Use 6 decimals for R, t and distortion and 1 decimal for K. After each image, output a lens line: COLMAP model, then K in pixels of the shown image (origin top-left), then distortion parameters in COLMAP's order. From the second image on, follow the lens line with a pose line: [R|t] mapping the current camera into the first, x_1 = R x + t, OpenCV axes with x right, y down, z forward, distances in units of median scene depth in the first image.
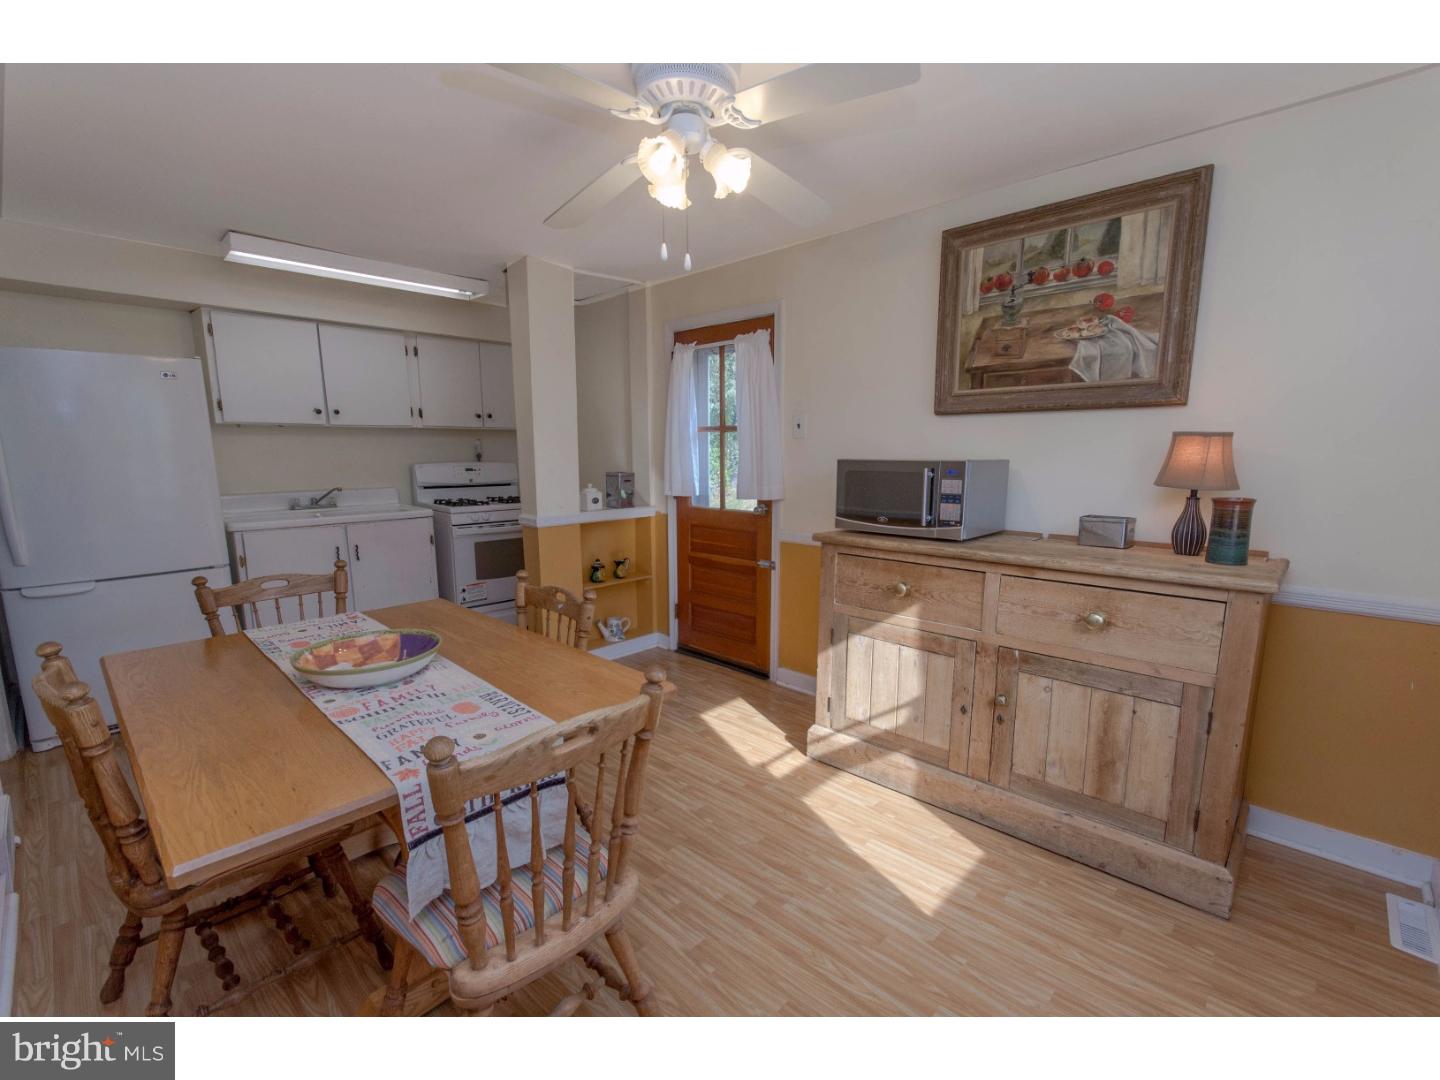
lens RADIAL K [[632.0, 0, 729.2], [0, 632.0, 551.6], [0, 0, 1]] dist [0.001570, -0.000597]
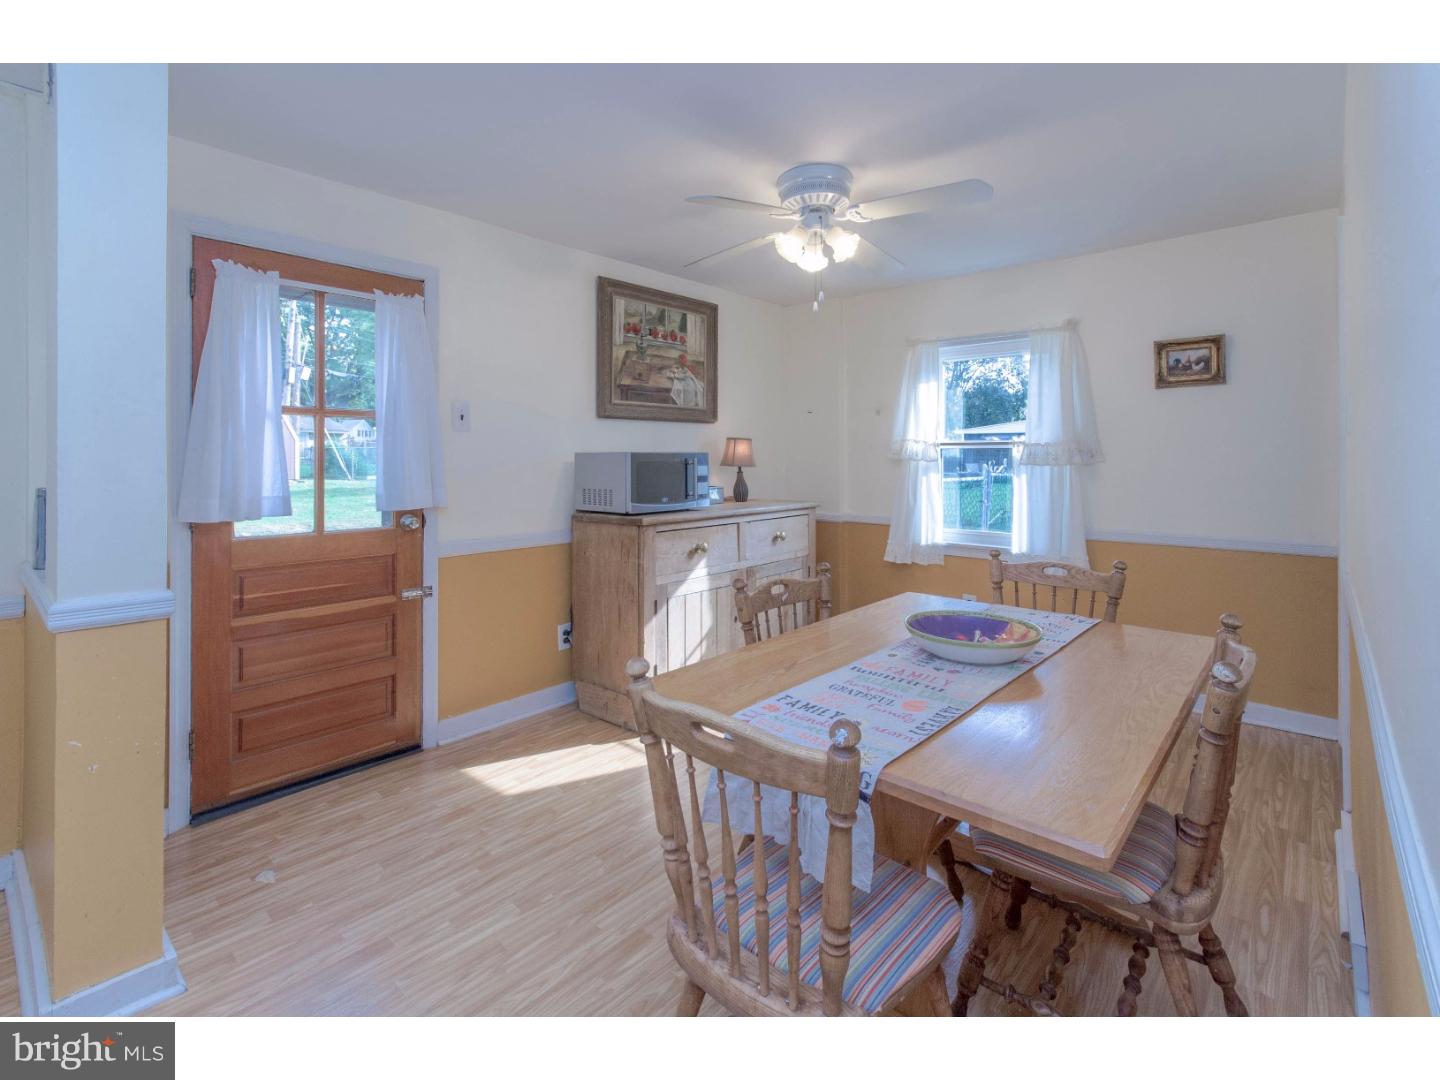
lens RADIAL K [[666.4, 0, 719.3], [0, 666.4, 451.1], [0, 0, 1]] dist [0.000171, -0.000157]
pose [[-0.017830, 0.010092, 0.999790, -1.066447], [0.163819, 0.986465, -0.007036, -0.117816], [-0.986329, 0.163659, -0.019242, 0.899896]]
